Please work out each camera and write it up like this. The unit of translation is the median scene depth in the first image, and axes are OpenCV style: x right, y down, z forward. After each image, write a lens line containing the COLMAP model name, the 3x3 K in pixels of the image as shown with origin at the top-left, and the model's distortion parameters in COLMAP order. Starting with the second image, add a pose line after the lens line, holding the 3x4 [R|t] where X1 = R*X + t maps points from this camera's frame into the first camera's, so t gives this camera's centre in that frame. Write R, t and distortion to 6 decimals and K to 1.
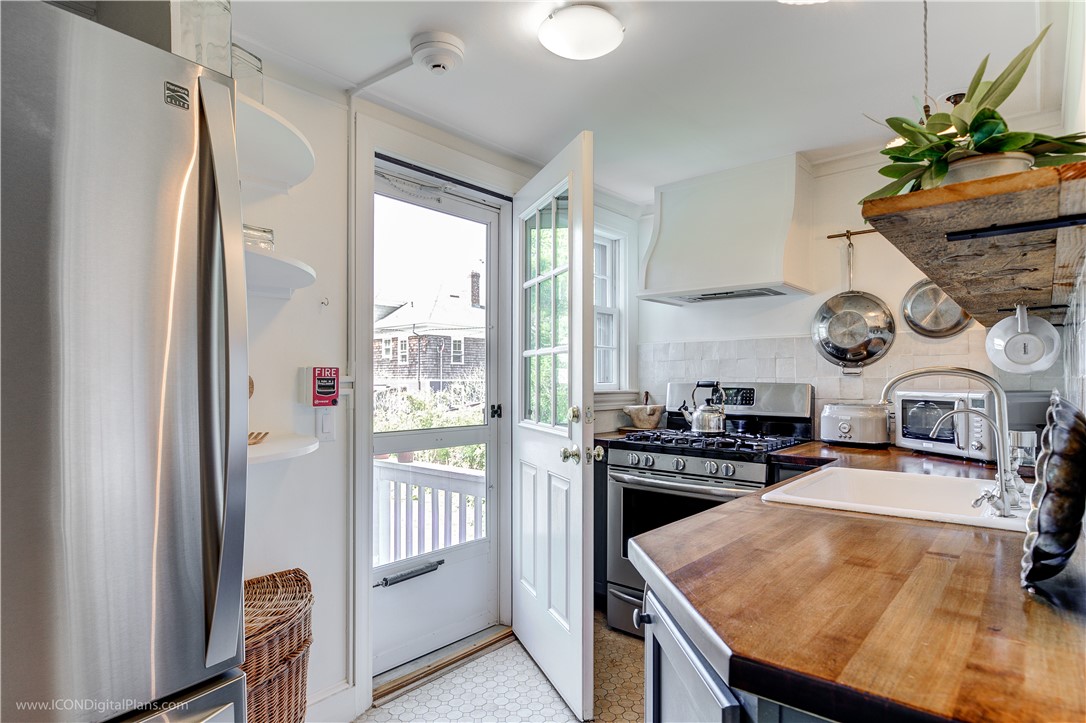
lens RADIAL K [[604.8, 0, 541.2], [0, 604.8, 364.8], [0, 0, 1]] dist [-0.001437, -0.000509]
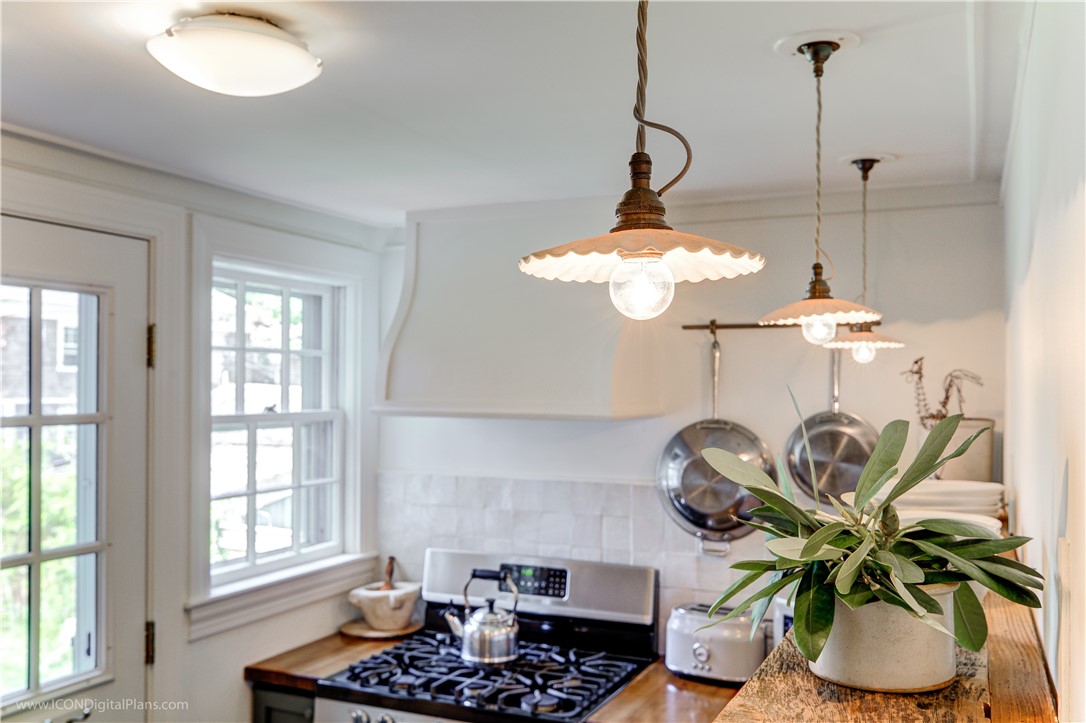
lens RADIAL K [[1016.1, 0, 544.5], [0, 1016.1, 364.5], [0, 0, 1]] dist [-0.008575, 0.000000]
pose [[0.957681, 0.004730, 0.287794, 0.041183], [-0.010230, 0.999793, 0.017612, -0.180956], [-0.287651, -0.019811, 0.957530, 0.049228]]
